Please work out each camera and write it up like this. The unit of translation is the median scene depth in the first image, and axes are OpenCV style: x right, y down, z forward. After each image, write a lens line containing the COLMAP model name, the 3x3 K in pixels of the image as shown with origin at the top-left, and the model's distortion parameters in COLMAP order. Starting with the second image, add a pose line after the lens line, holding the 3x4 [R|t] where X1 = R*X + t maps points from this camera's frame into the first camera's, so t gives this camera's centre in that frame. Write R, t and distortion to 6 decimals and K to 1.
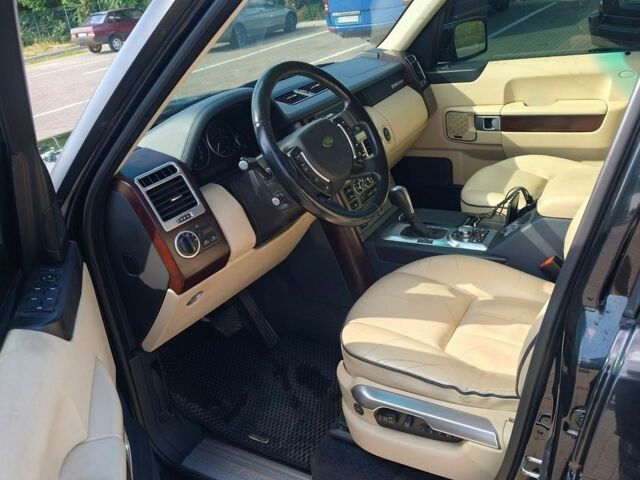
lens RADIAL K [[562.2, 0, 320.0], [0, 562.2, 240.0], [0, 0, 1]] dist [0.004809, -0.009657]
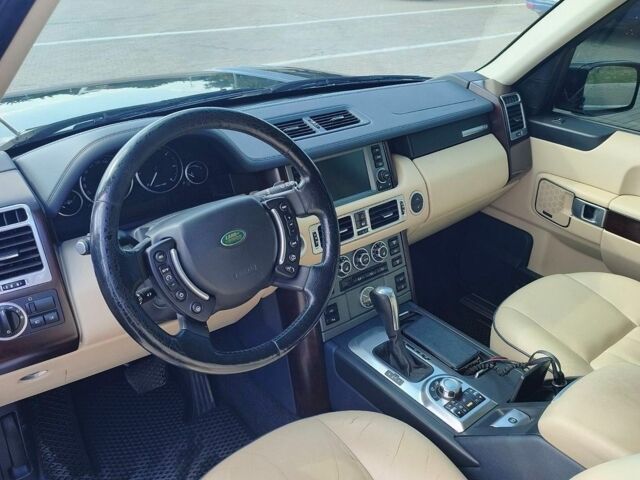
lens RADIAL K [[582.3, 0, 313.2], [0, 582.3, 229.0], [0, 0, 1]] dist [0.041329, -0.082471]
pose [[0.929937, 0.296078, -0.218070, 0.181775], [-0.284954, 0.955065, 0.081555, -0.192153], [0.232418, -0.013701, 0.972520, 0.237181]]
